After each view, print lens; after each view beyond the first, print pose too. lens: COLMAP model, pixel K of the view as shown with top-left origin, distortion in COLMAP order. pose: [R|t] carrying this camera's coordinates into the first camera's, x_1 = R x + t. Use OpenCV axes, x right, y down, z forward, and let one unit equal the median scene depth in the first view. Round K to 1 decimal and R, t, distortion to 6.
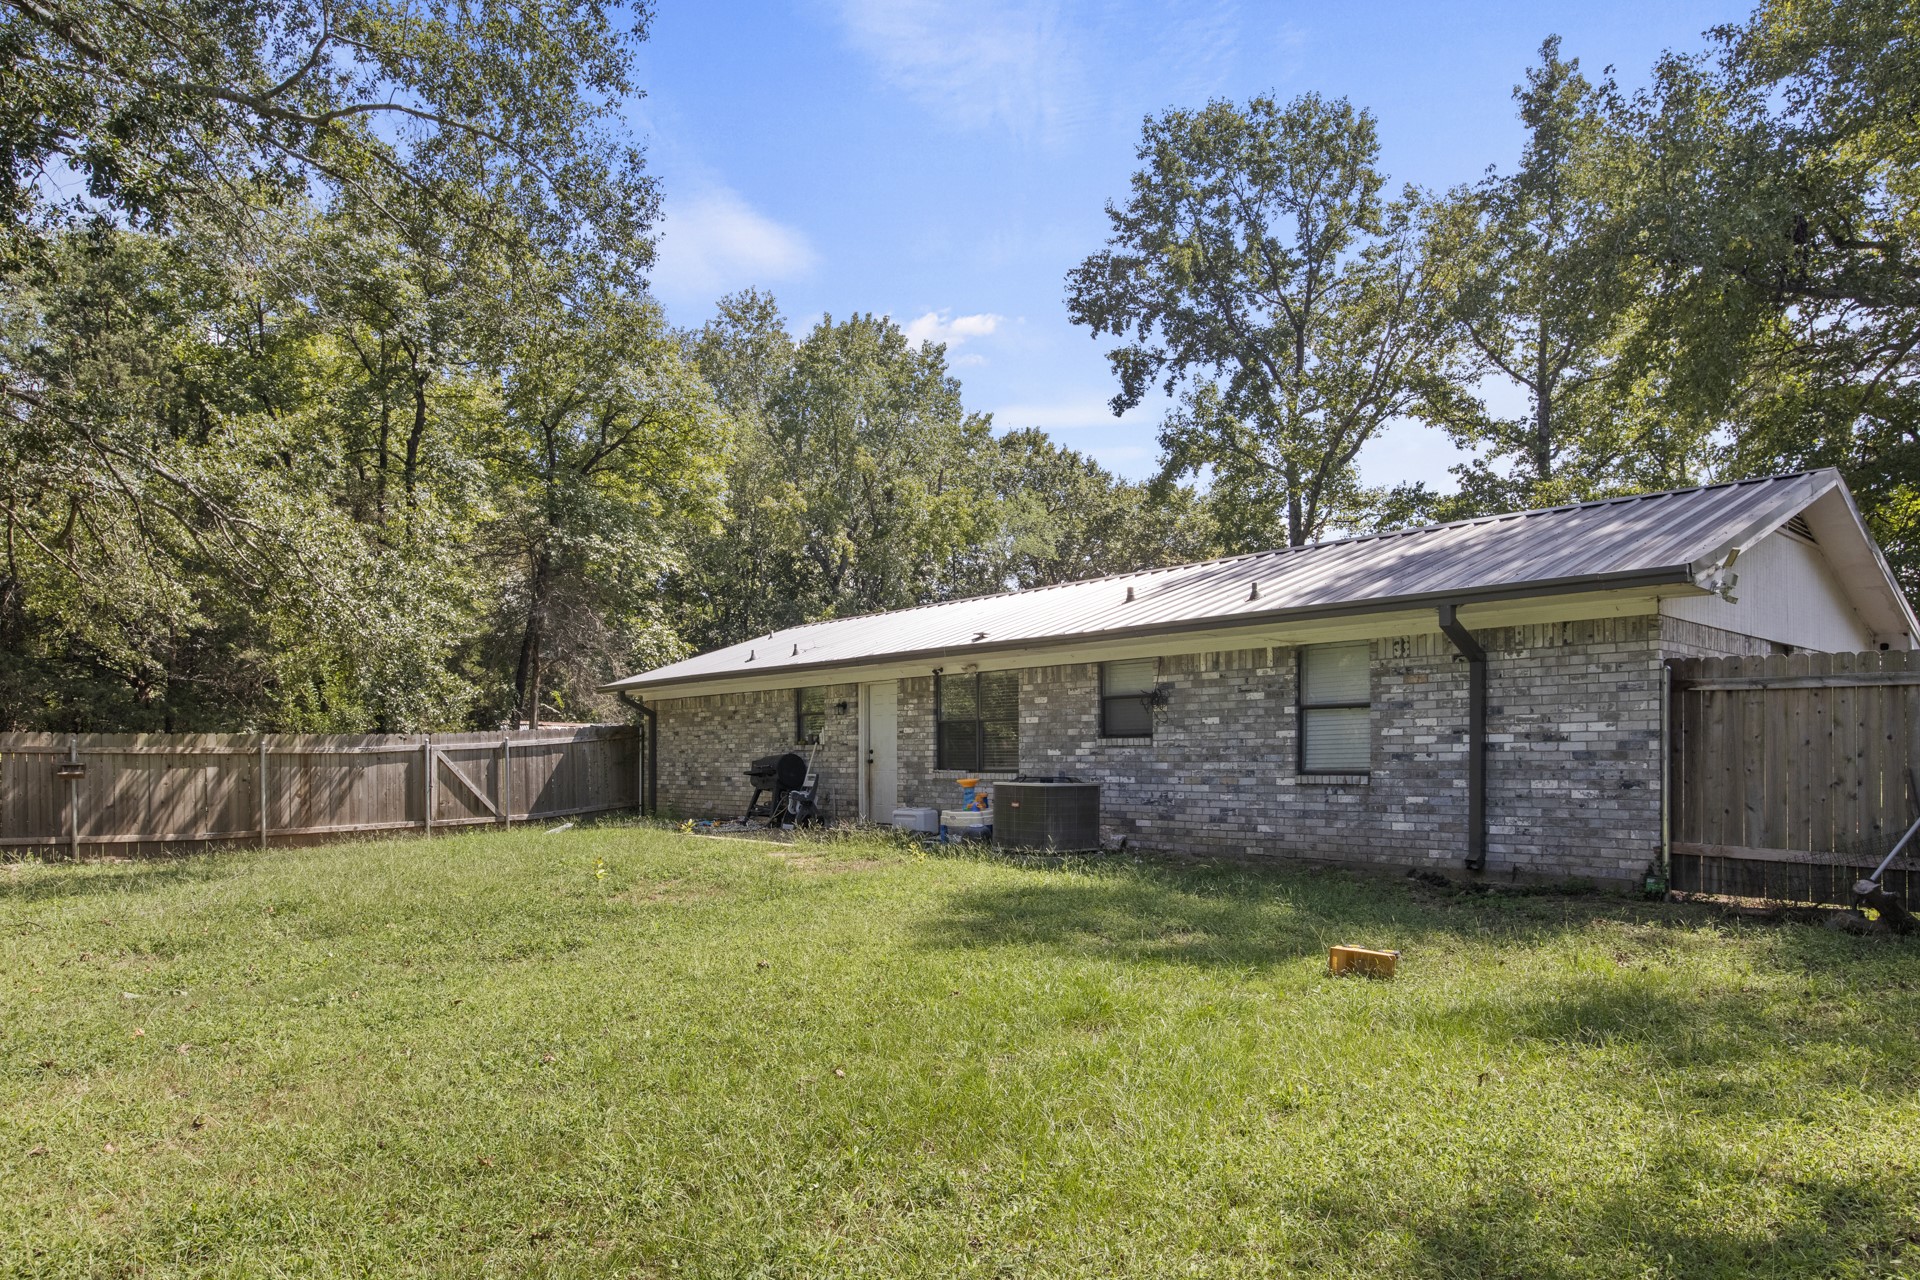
lens RADIAL K [[1148.1, 0, 959.1], [0, 1148.1, 637.7], [0, 0, 1]] dist [-0.026089, 0.017432]
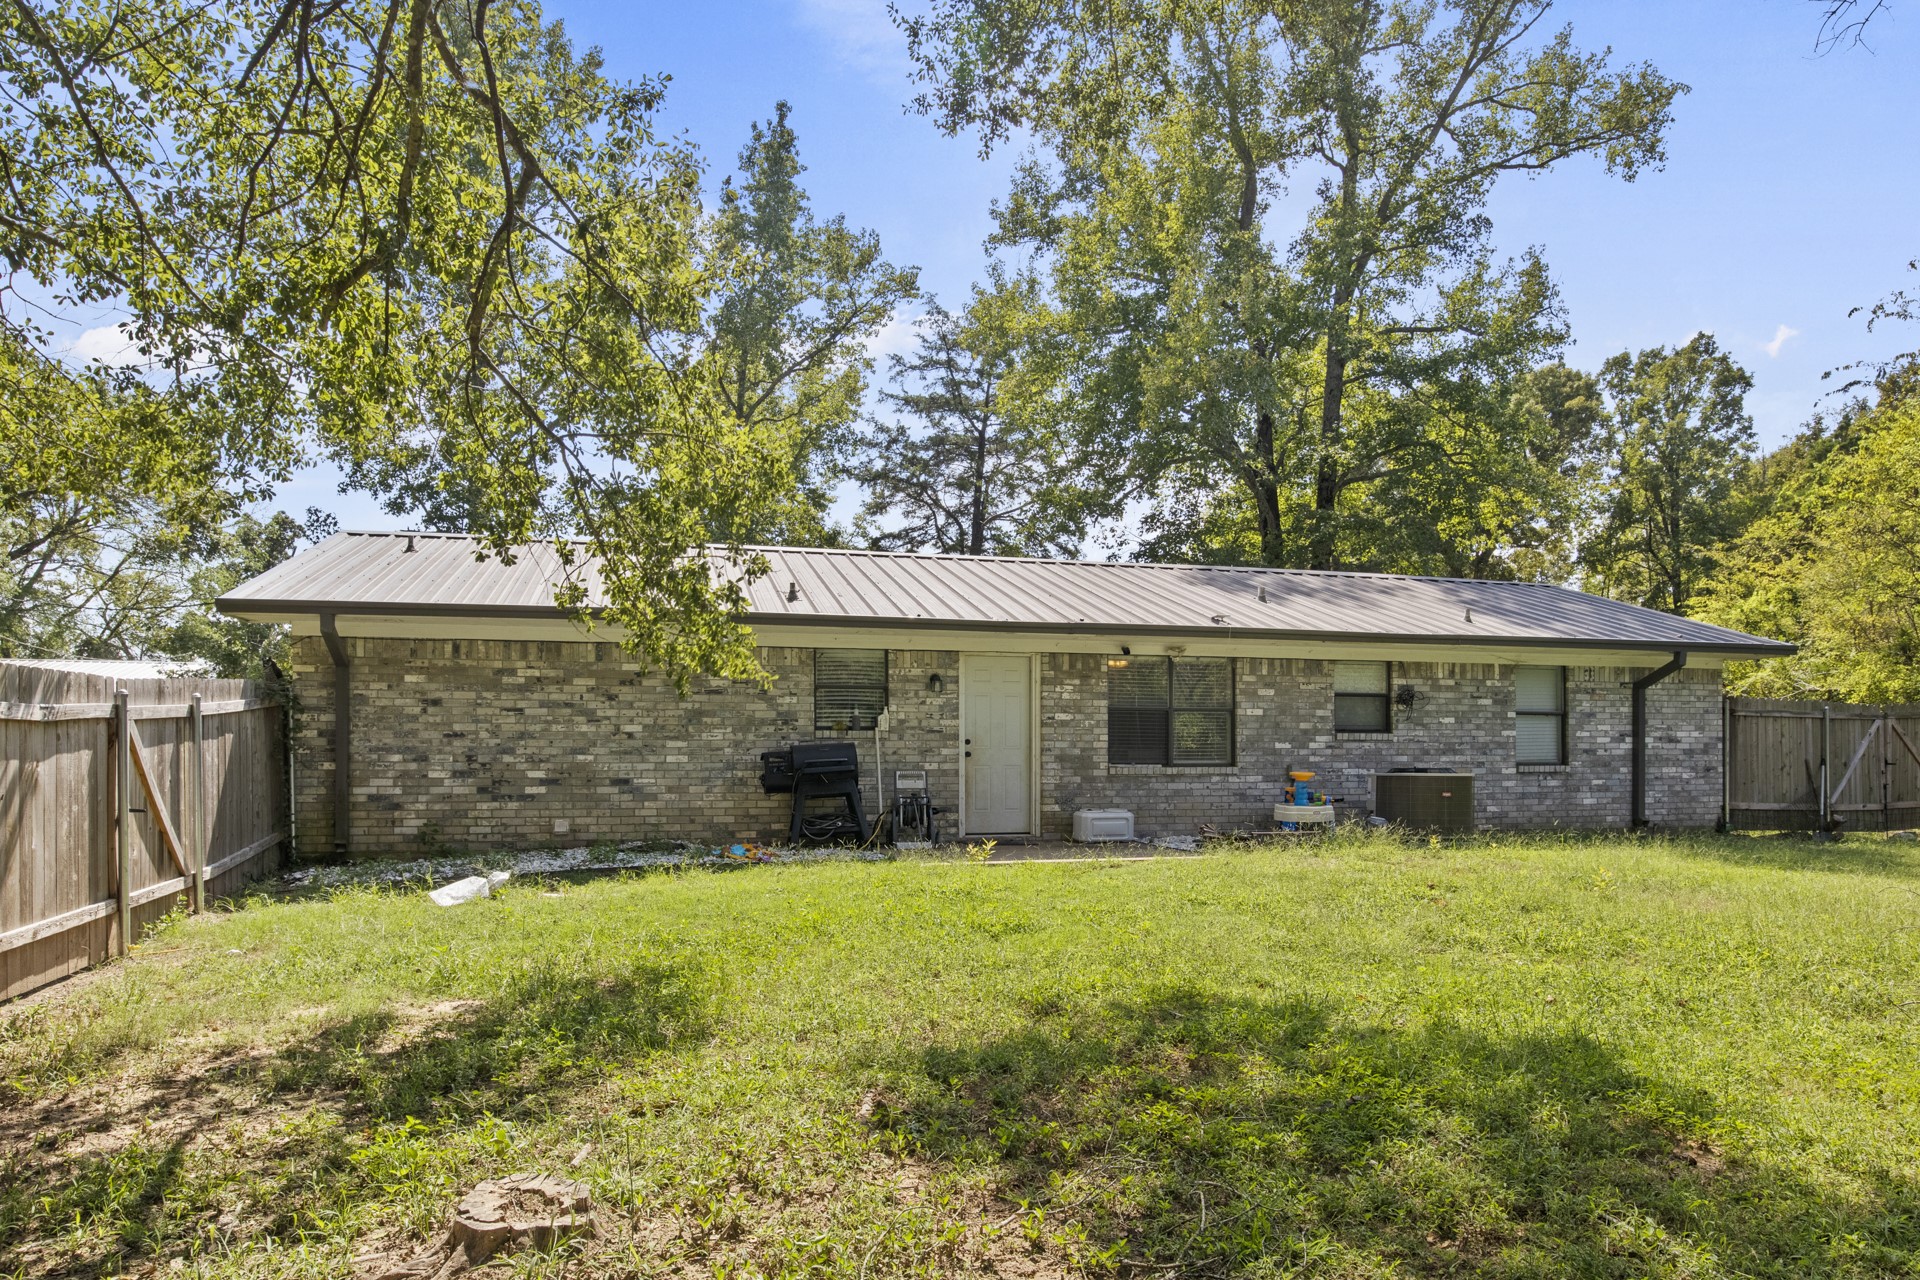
lens RADIAL K [[1148.1, 0, 959.9], [0, 1148.1, 645.3], [0, 0, 1]] dist [-0.026089, 0.017432]
pose [[0.475309, 0.077315, 0.876415, -0.920893], [-0.098764, 0.994524, -0.034172, 0.074071], [-0.874258, -0.070316, 0.480342, 0.763242]]
